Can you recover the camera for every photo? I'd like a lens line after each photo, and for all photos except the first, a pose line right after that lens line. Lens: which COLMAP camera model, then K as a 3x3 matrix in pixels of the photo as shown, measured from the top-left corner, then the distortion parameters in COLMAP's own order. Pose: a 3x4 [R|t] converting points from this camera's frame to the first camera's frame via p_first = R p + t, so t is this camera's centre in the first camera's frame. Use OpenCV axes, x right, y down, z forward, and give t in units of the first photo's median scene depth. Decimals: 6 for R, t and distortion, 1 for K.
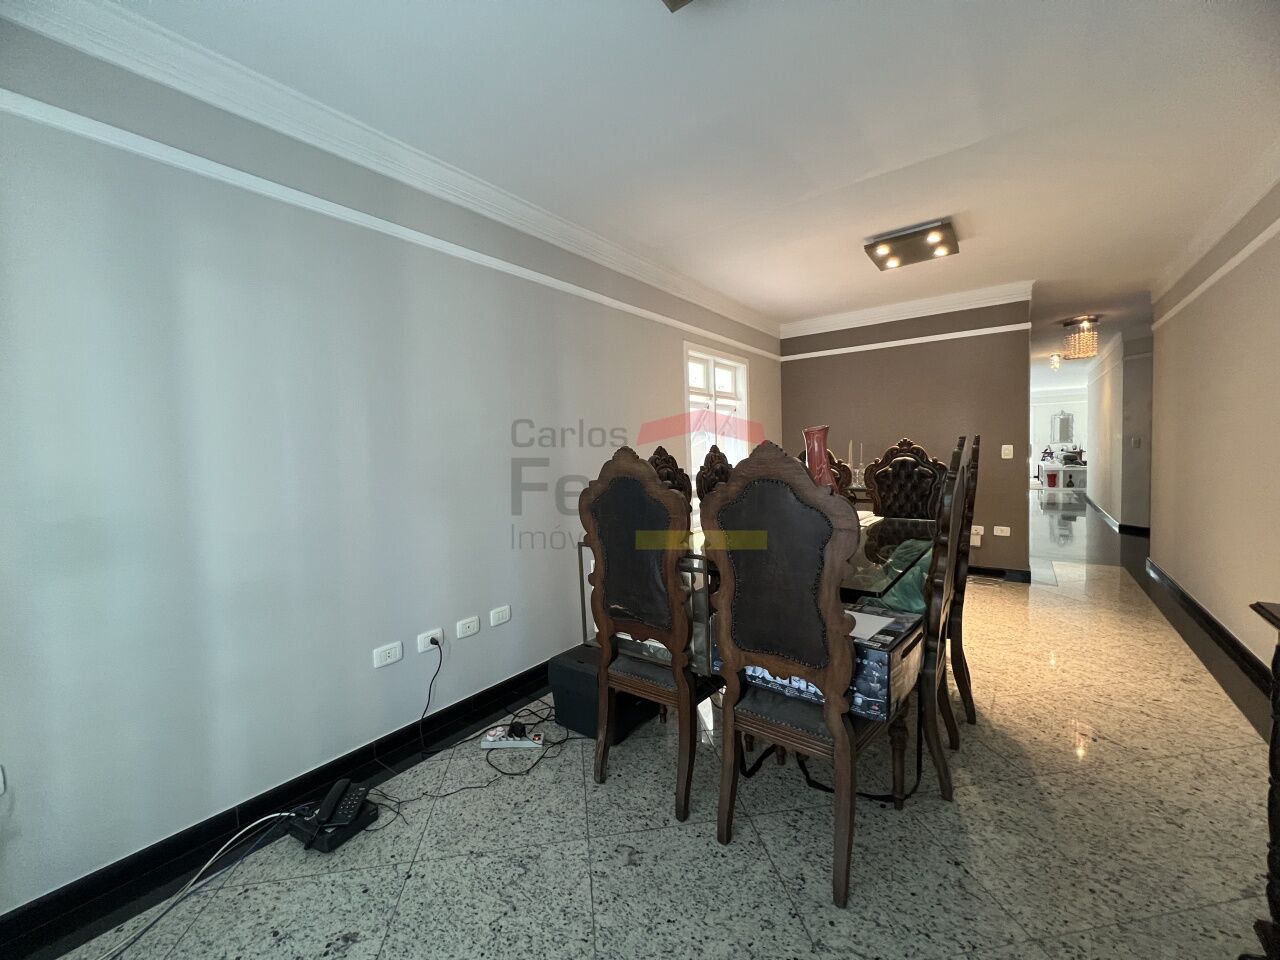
lens RADIAL K [[513.1, 0, 636.9], [0, 513.1, 478.4], [0, 0, 1]] dist [-0.001814, 0.001242]
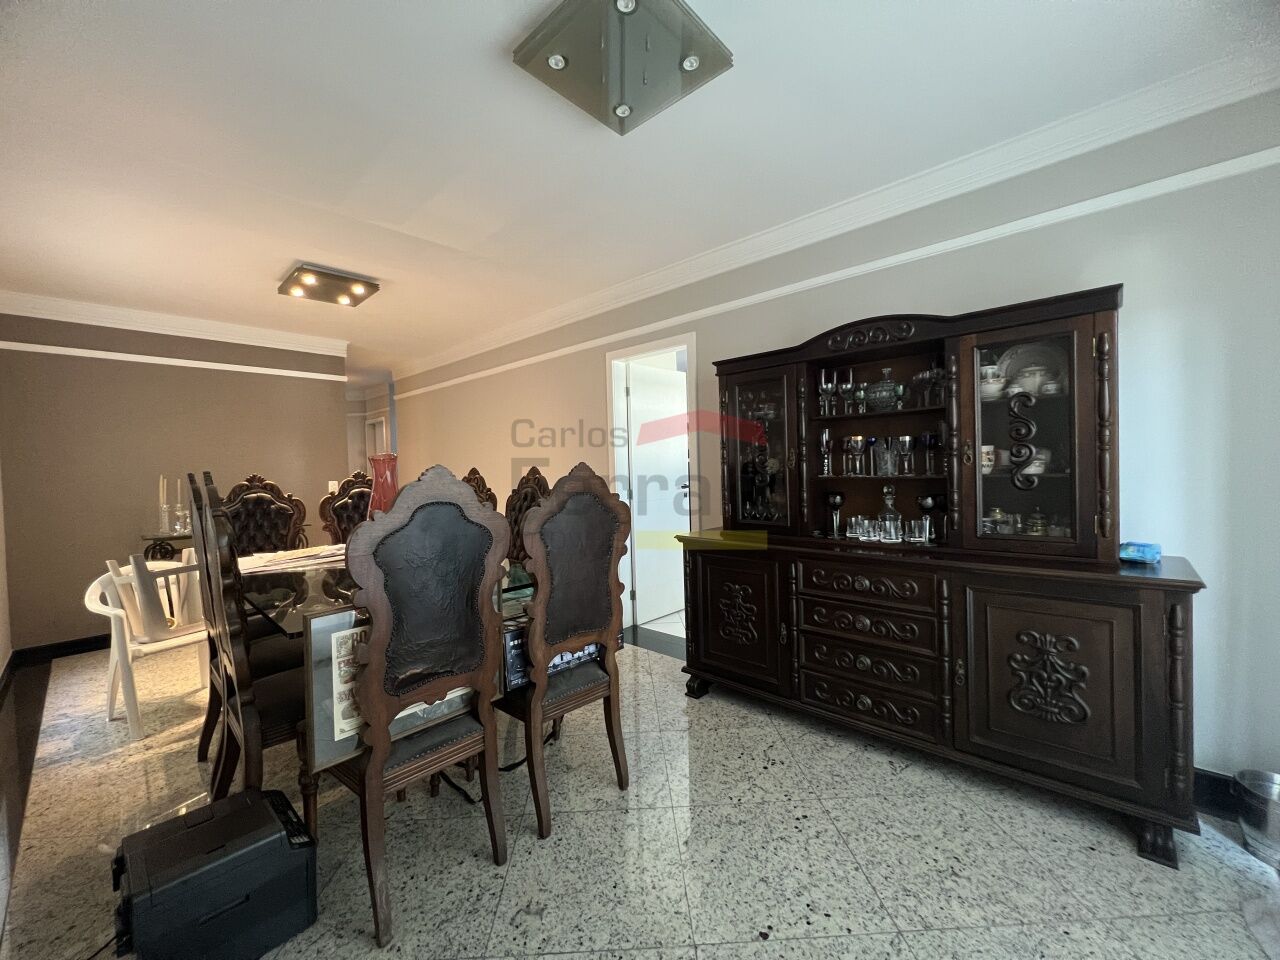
lens RADIAL K [[513.1, 0, 636.9], [0, 513.1, 478.4], [0, 0, 1]] dist [-0.001814, 0.001242]
pose [[0.103688, 0.010062, 0.994559, -0.900912], [0.076425, 0.996912, -0.018054, -0.000979], [-0.991669, 0.077881, 0.102599, 0.656741]]
